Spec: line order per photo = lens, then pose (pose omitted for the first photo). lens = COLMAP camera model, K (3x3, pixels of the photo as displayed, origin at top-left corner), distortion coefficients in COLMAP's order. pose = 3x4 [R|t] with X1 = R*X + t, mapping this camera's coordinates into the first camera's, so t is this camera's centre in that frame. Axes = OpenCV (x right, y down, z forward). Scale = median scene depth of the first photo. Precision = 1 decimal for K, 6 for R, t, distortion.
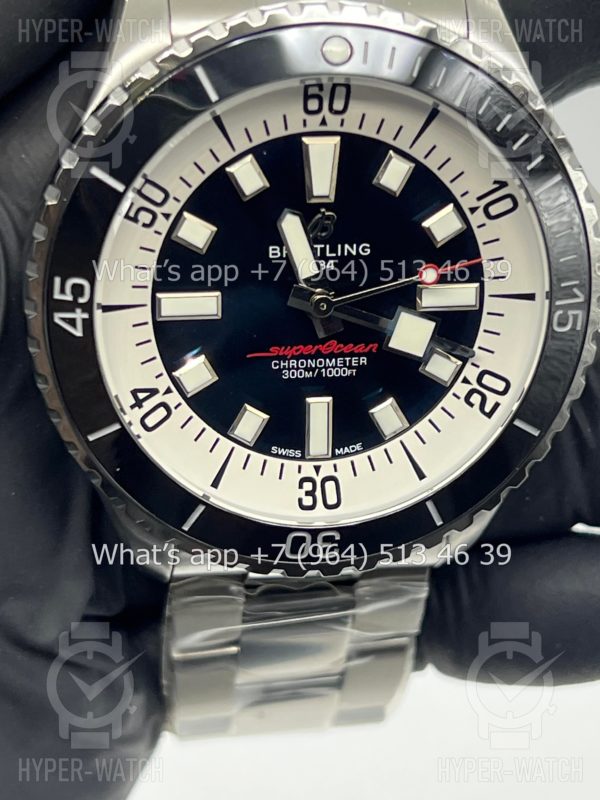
lens RADIAL K [[1884.4, 0, 292.9], [0, 1884.4, 422.4], [0, 0, 1]] dist [0.174873, -0.310945]
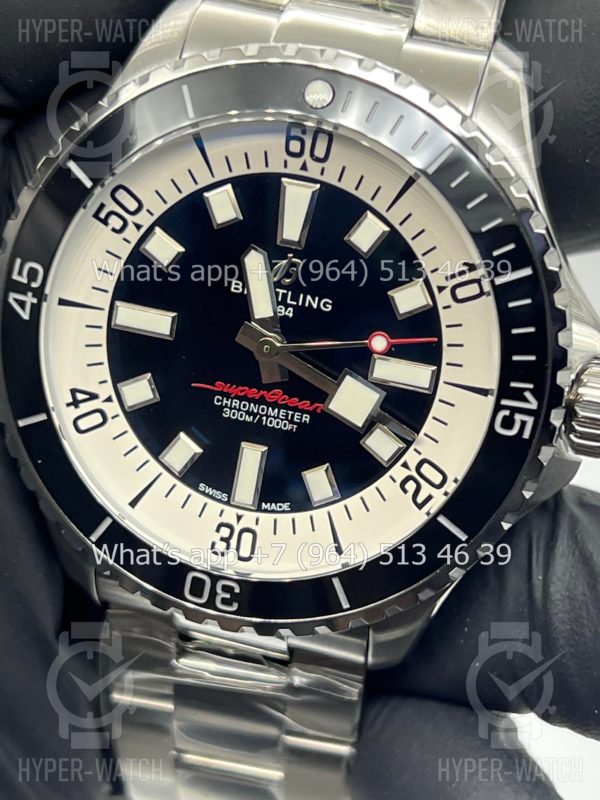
lens RADIAL K [[1834.1, 0, 300.0], [0, 1834.1, 400.0], [0, 0, 1]] dist [0.222559, -0.499737]
pose [[0.920328, 0.217928, -0.324815, 0.344993], [-0.266242, 0.957373, -0.112037, 0.066019], [0.286553, 0.189590, 0.939118, 0.108405]]
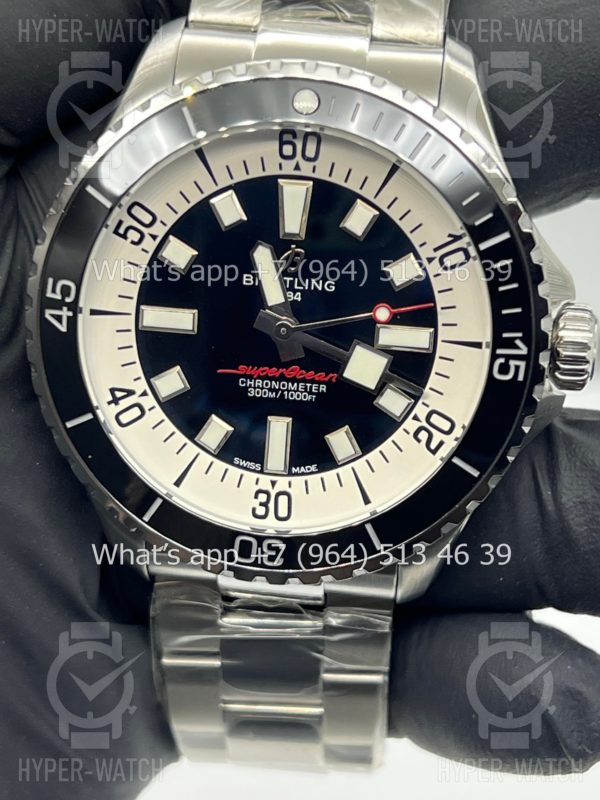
lens RADIAL K [[1834.1, 0, 300.0], [0, 1834.1, 400.0], [0, 0, 1]] dist [0.222559, -0.499737]
pose [[0.966269, 0.101037, -0.236888, 0.282700], [-0.133575, 0.983052, -0.125564, 0.111746], [0.220186, 0.152971, 0.963389, -0.034544]]
